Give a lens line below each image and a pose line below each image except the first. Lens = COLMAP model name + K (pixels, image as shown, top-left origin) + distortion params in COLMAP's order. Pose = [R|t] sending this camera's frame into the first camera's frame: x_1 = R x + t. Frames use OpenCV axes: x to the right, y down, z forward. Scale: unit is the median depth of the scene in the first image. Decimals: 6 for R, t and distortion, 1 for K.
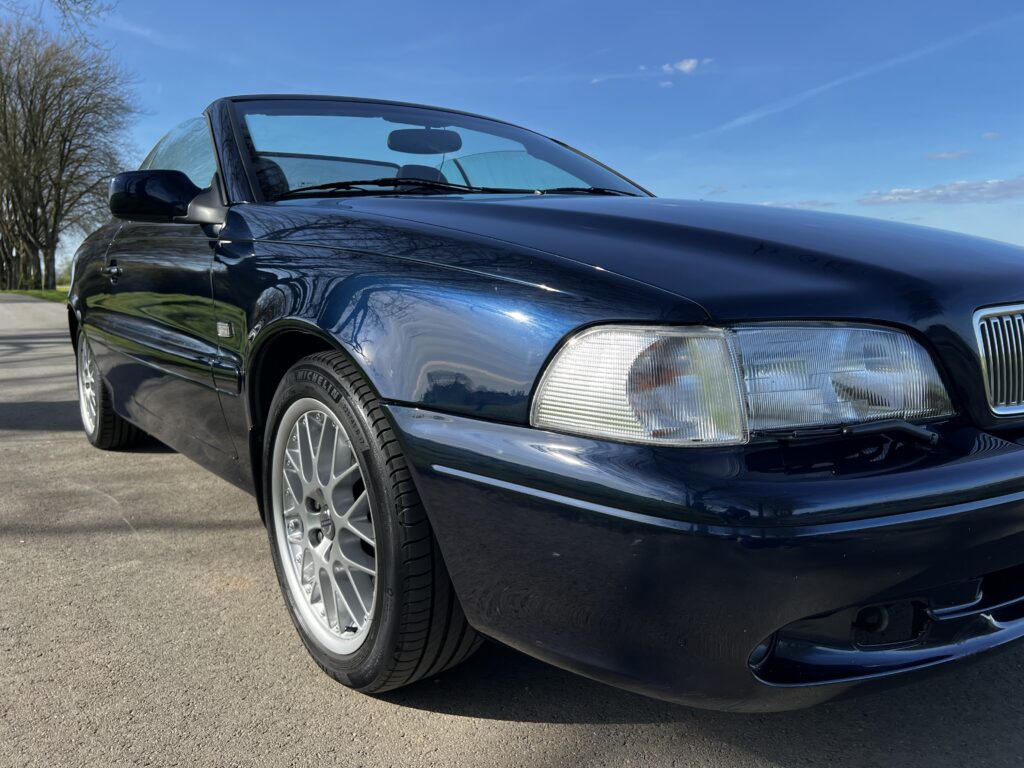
lens RADIAL K [[771.7, 0, 506.5], [0, 771.7, 387.0], [0, 0, 1]] dist [0.040597, -0.051317]
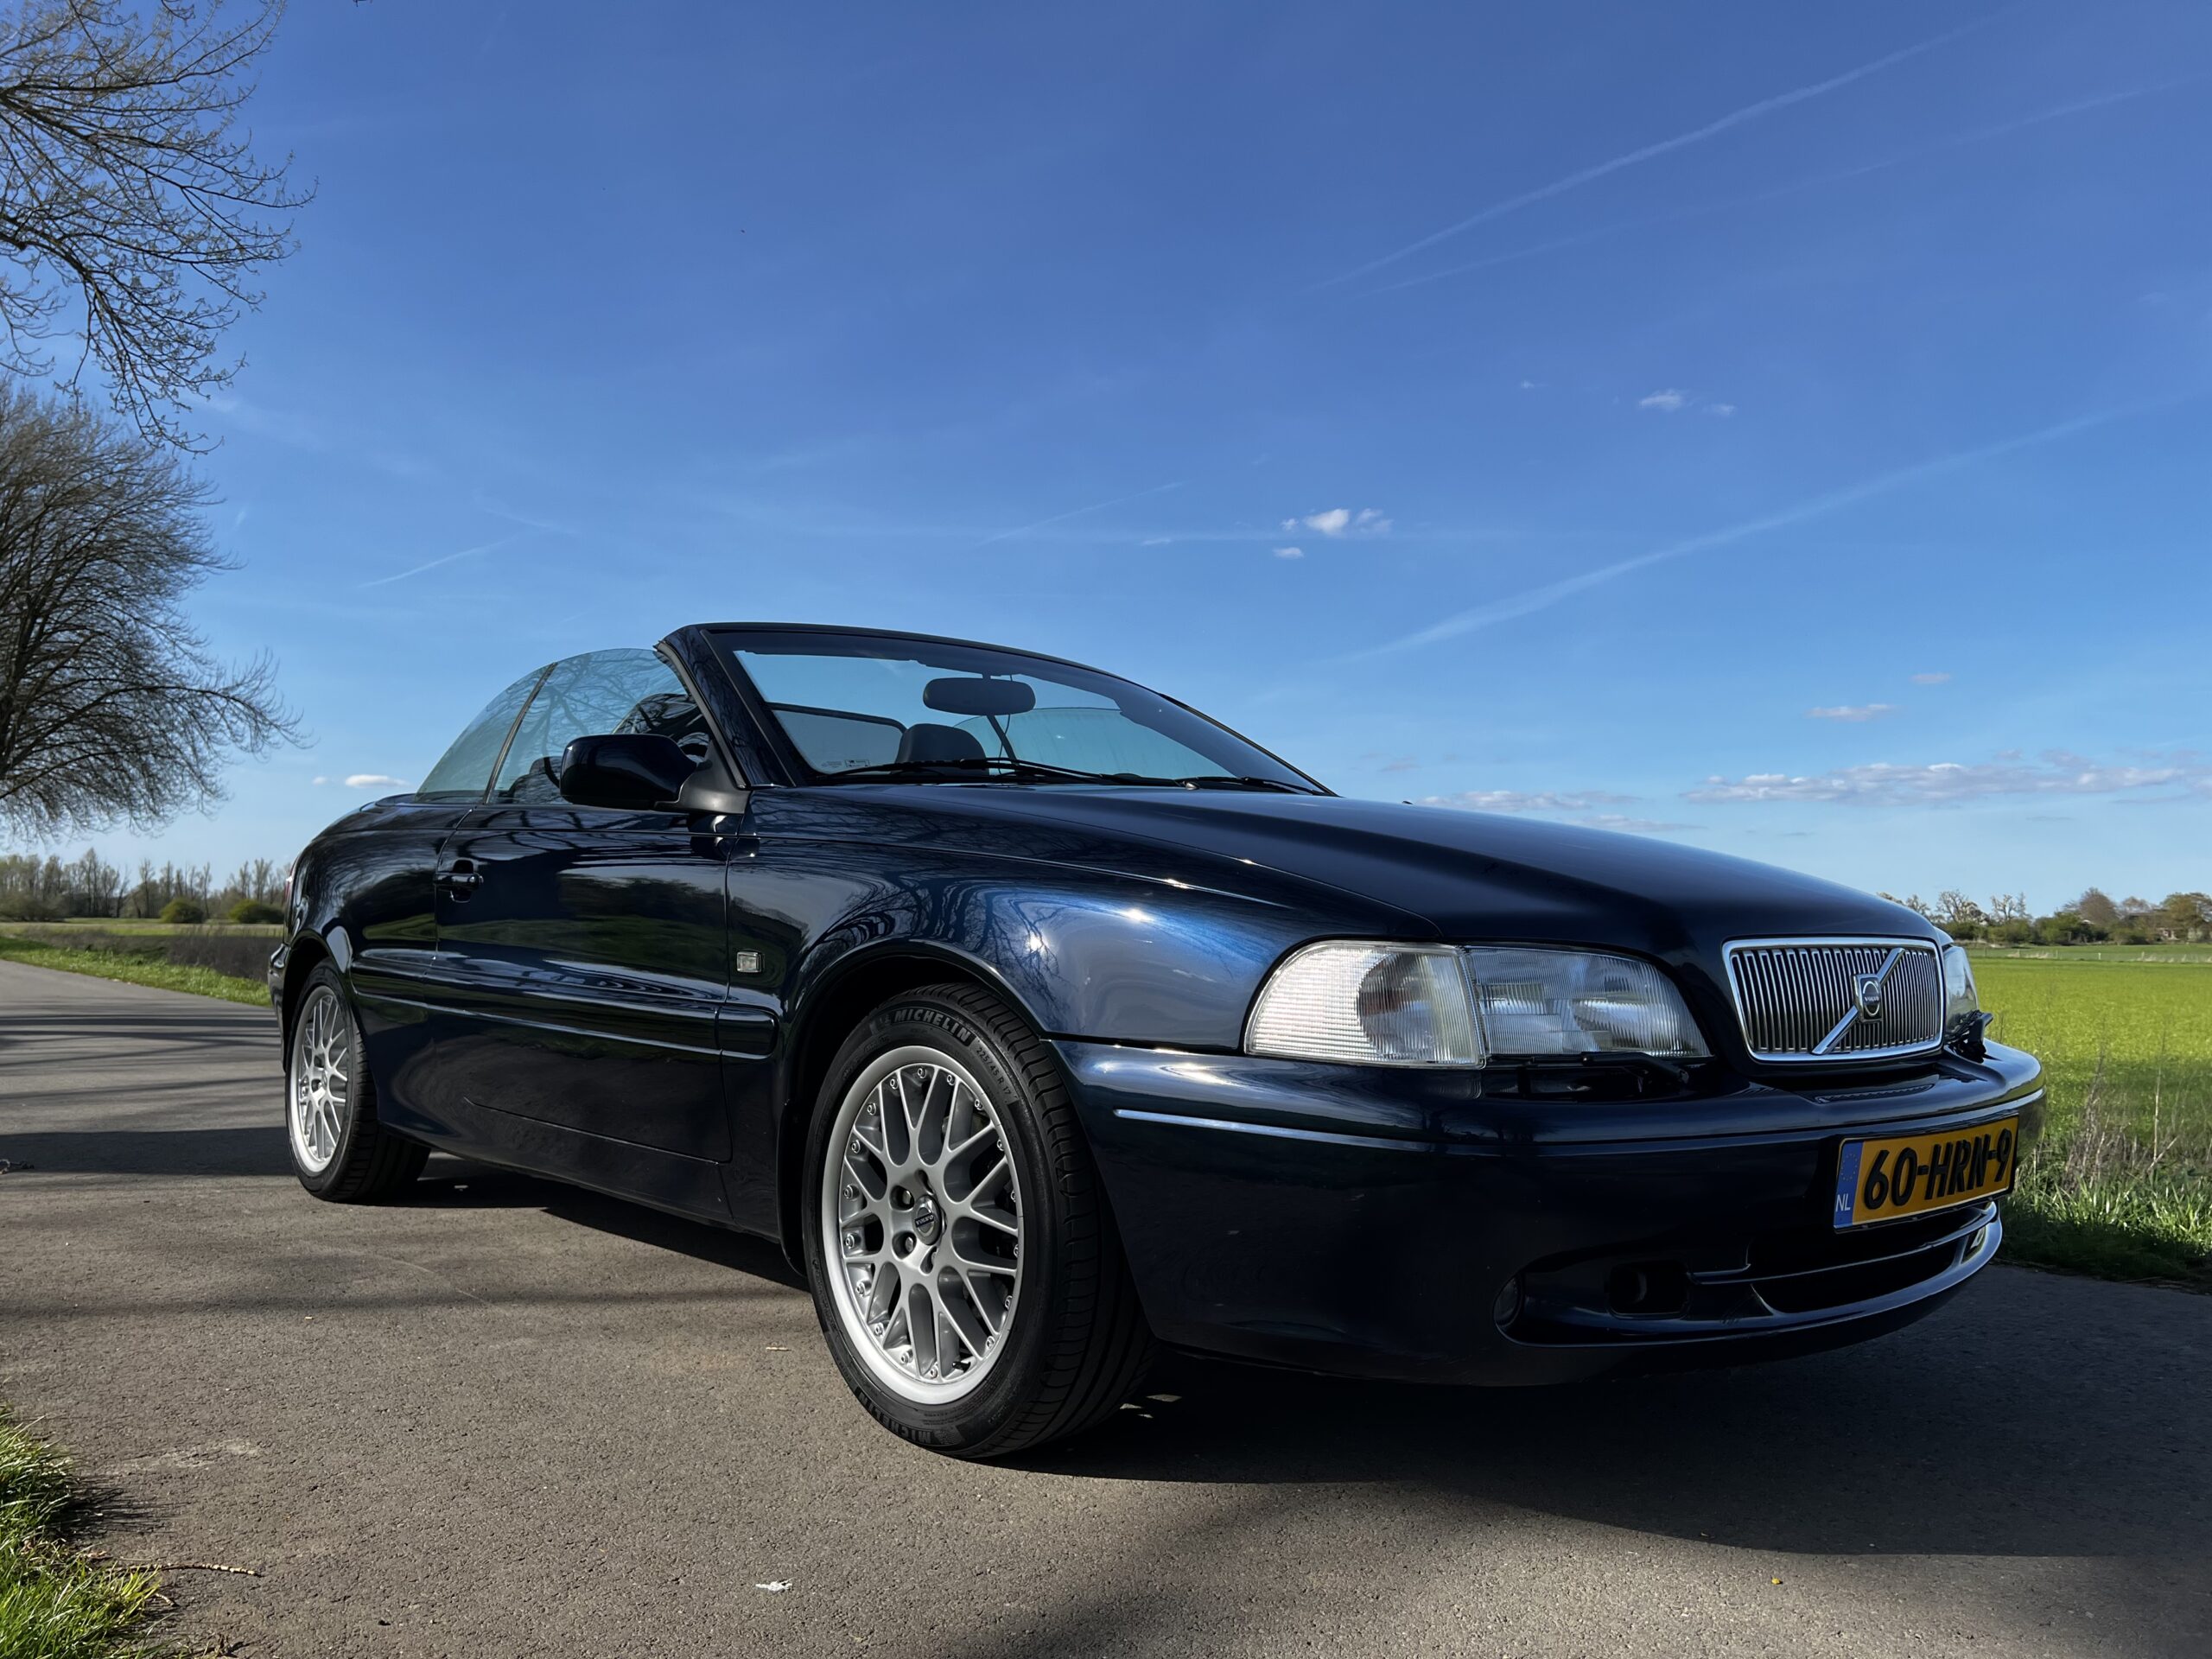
lens RADIAL K [[1734.3, 0, 1106.0], [0, 1734.3, 829.5], [0, 0, 1]] dist [0.047940, -0.002341]
pose [[0.994789, 0.033039, 0.096449, -0.224710], [-0.013078, 0.979572, -0.200670, 0.136739], [-0.101109, 0.198363, 0.974899, -0.668964]]
